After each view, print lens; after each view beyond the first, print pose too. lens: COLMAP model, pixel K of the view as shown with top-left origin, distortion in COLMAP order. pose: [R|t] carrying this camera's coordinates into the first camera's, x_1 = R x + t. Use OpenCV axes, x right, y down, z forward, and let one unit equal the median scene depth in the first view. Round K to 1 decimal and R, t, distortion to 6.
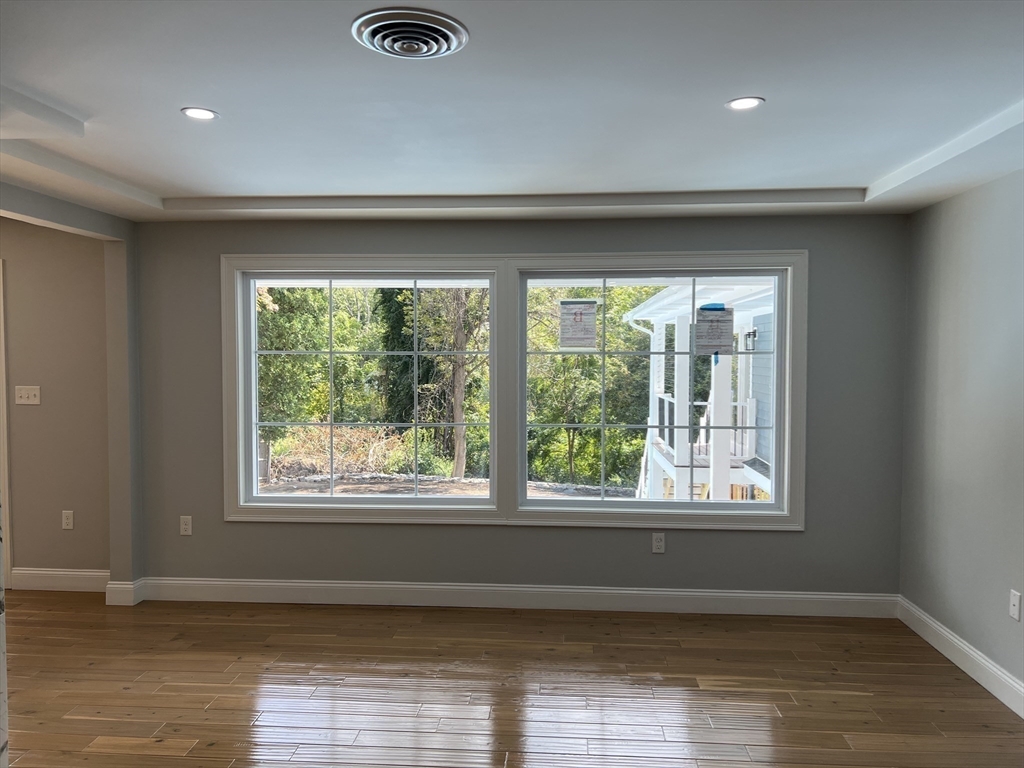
lens RADIAL K [[769.8, 0, 512.0], [0, 769.8, 384.0], [0, 0, 1]] dist [0.003643, -0.002591]
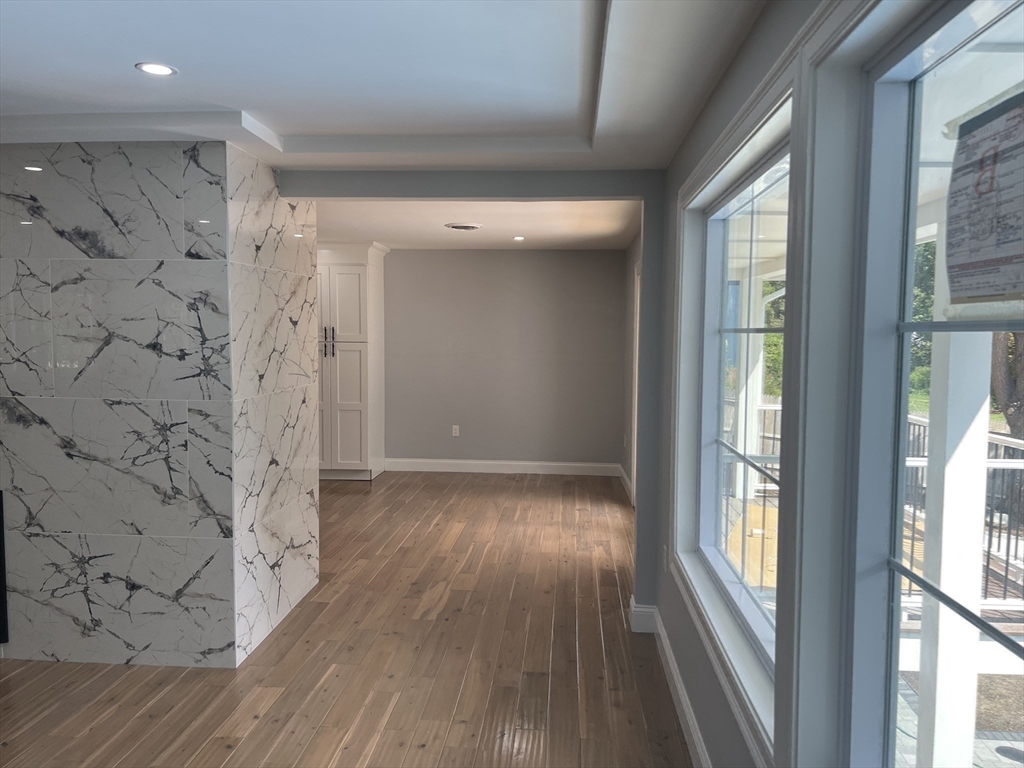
lens RADIAL K [[769.8, 0, 512.0], [0, 769.8, 384.0], [0, 0, 1]] dist [0.003643, -0.002591]
pose [[-0.000193, 0.059035, -0.998256, 0.426335], [-0.053481, 0.996827, 0.058961, -0.030151], [0.998569, 0.053399, 0.002965, 1.115724]]
